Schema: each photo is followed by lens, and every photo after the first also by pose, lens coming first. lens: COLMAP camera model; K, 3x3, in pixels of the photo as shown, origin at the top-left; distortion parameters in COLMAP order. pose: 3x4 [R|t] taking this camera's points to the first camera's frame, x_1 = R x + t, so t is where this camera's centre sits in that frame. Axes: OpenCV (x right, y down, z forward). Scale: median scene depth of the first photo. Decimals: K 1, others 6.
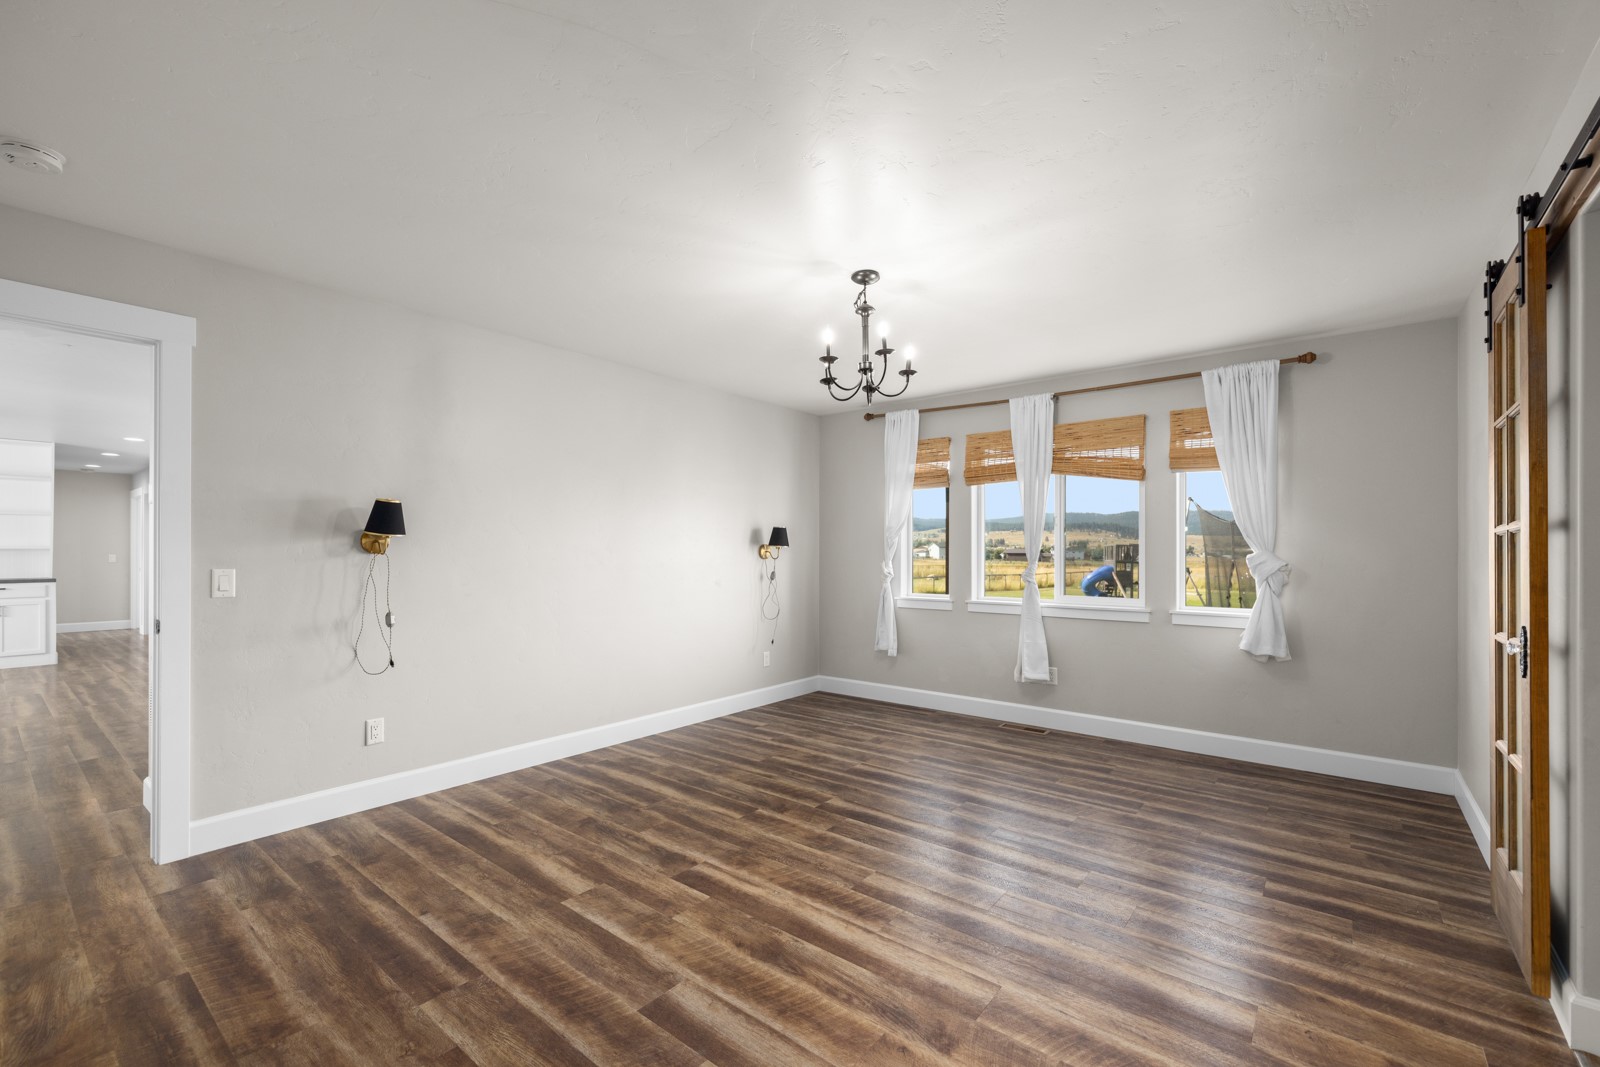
lens RADIAL K [[668.8, 0, 794.5], [0, 668.8, 535.7], [0, 0, 1]] dist [0.003238, -0.000195]
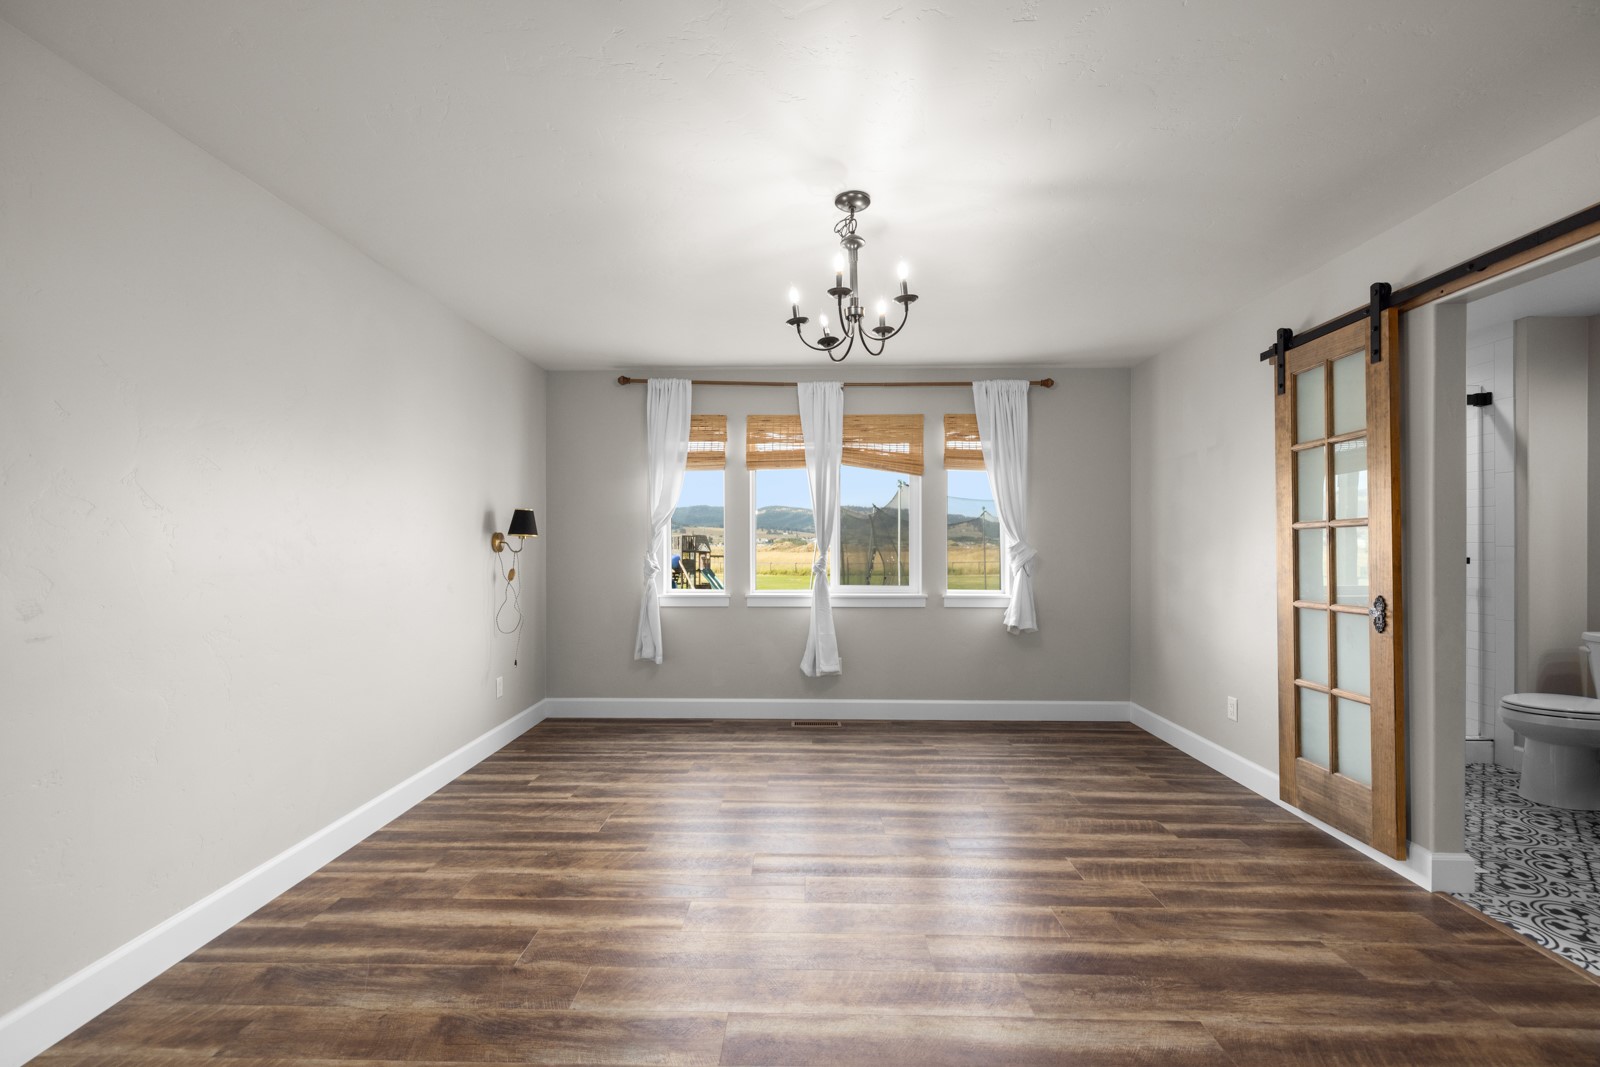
lens RADIAL K [[668.8, 0, 794.5], [0, 668.8, 535.7], [0, 0, 1]] dist [0.003238, -0.000195]
pose [[0.792832, 0.003966, 0.609428, -0.287468], [-0.013114, 0.999858, 0.010553, 0.005155], [-0.609300, -0.016359, 0.792771, 0.262874]]
